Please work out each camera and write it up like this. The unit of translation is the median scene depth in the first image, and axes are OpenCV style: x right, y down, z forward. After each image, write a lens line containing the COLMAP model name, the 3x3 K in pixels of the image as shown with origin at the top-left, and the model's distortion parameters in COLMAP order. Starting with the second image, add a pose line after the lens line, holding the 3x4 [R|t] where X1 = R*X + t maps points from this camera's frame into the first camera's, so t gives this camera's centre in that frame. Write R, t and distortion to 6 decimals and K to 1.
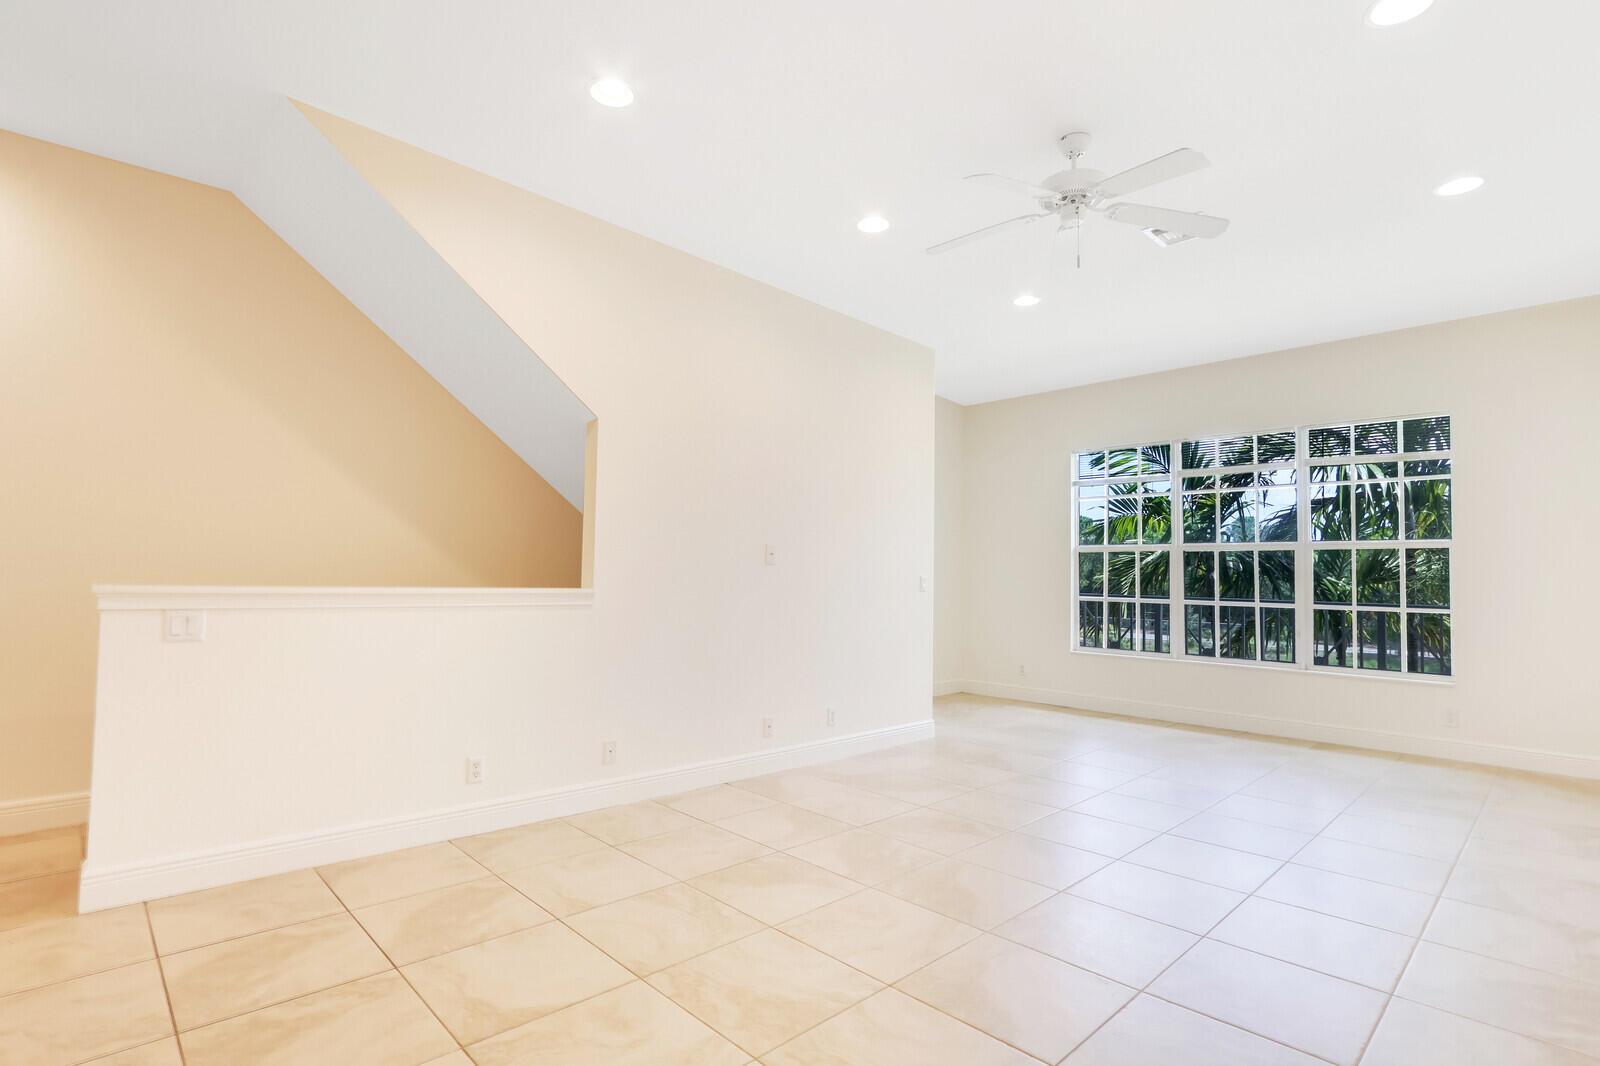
lens RADIAL K [[766.3, 0, 800.9], [0, 766.3, 531.1], [0, 0, 1]] dist [-0.014220, 0.000482]
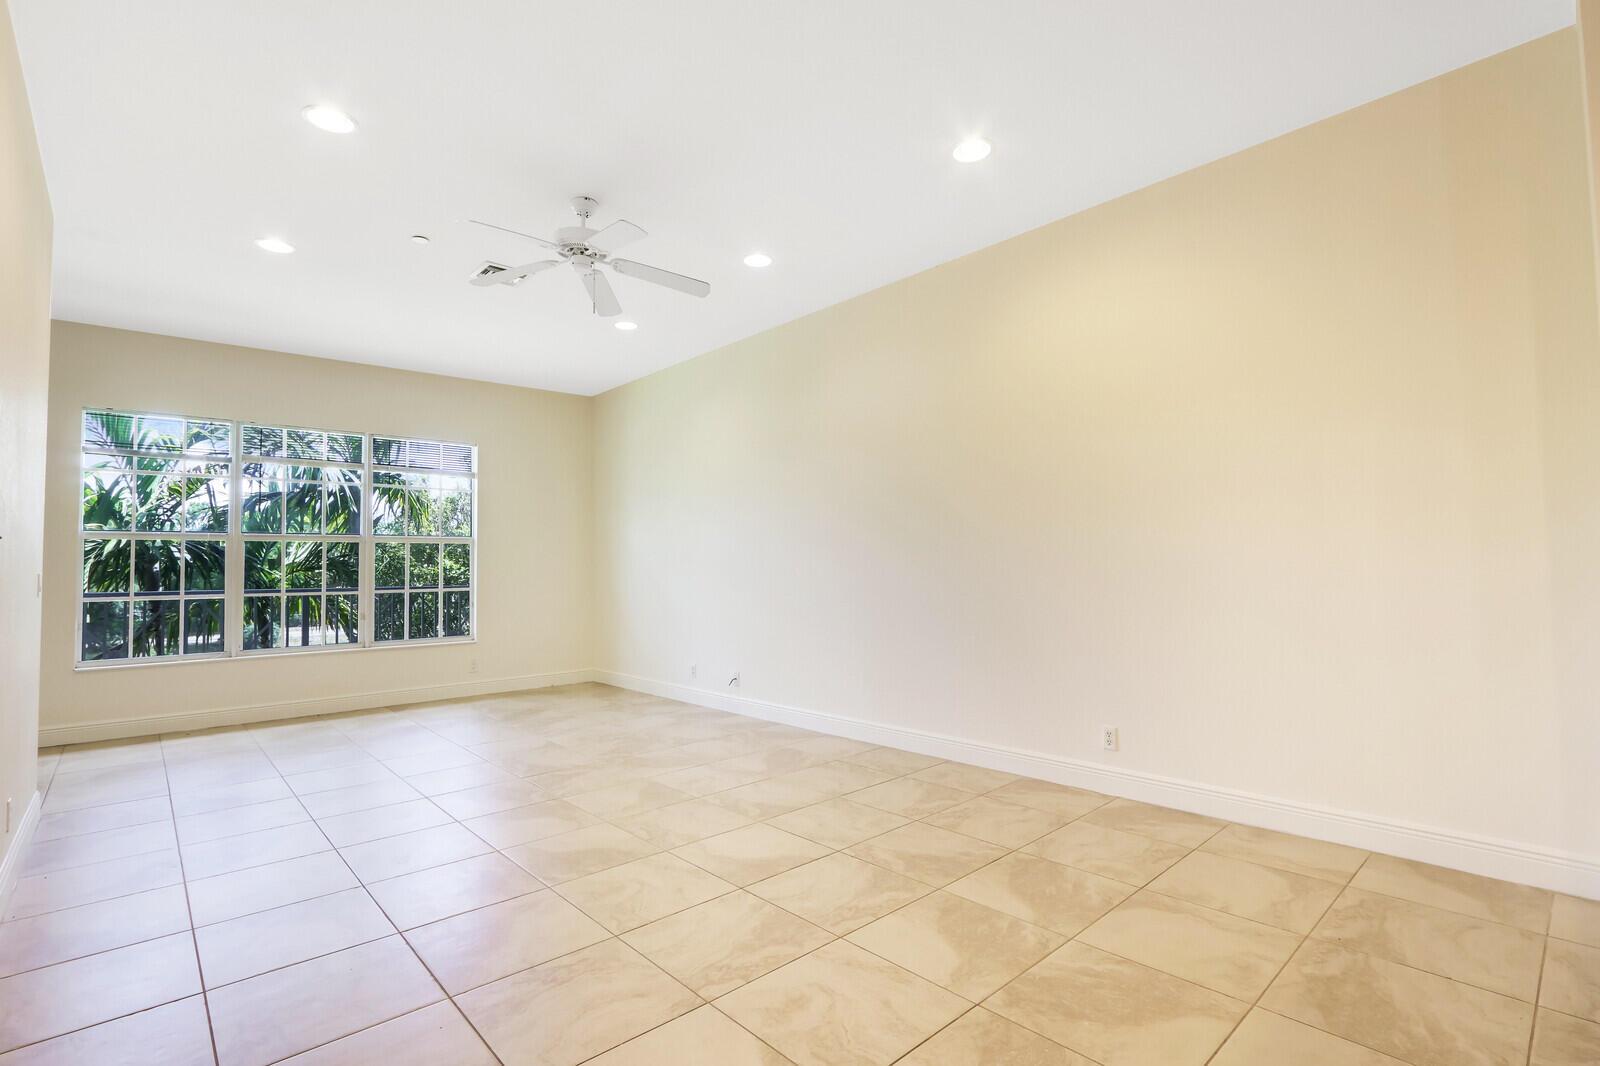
lens RADIAL K [[740.8, 0, 785.8], [0, 740.8, 539.5], [0, 0, 1]] dist [-0.025316, 0.000063]
pose [[0.038294, 0.019194, 0.999082, -0.361125], [-0.044625, 0.998851, -0.017479, 0.009640], [-0.998270, -0.043915, 0.039107, 0.289172]]
